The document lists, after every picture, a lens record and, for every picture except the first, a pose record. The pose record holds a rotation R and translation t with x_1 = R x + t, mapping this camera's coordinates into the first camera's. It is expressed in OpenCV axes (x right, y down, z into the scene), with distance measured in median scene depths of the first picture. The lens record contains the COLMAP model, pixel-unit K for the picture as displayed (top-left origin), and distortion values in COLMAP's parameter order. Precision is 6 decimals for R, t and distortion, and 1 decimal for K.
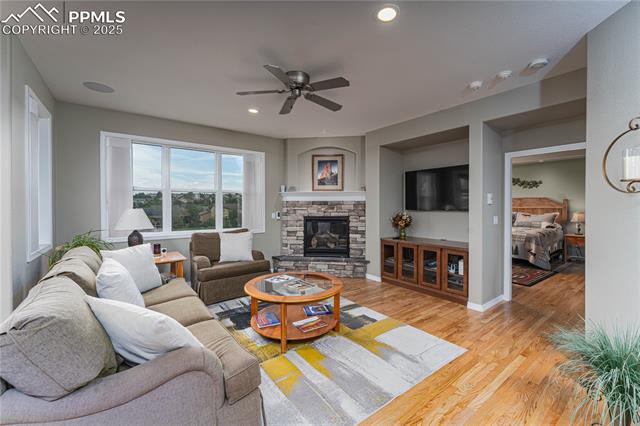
lens RADIAL K [[259.4, 0, 320.2], [0, 259.4, 210.9], [0, 0, 1]] dist [0.002281, -0.000187]
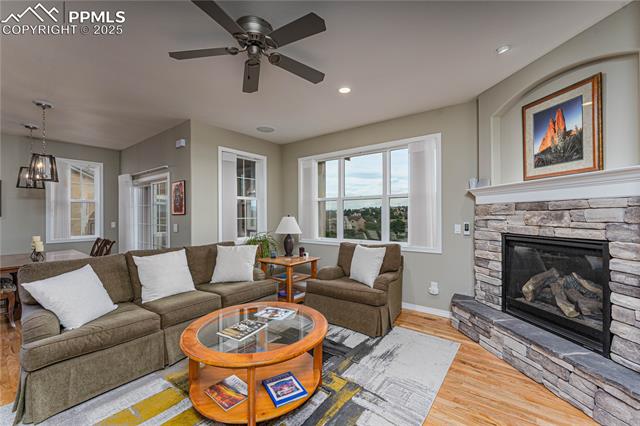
lens RADIAL K [[259.4, 0, 319.1], [0, 259.4, 212.9], [0, 0, 1]] dist [0.002281, -0.000187]
pose [[0.320402, -0.007103, -0.947255, 0.310364], [-0.006183, 0.999935, -0.009590, -0.011768], [0.947262, 0.008930, 0.320337, 0.496812]]
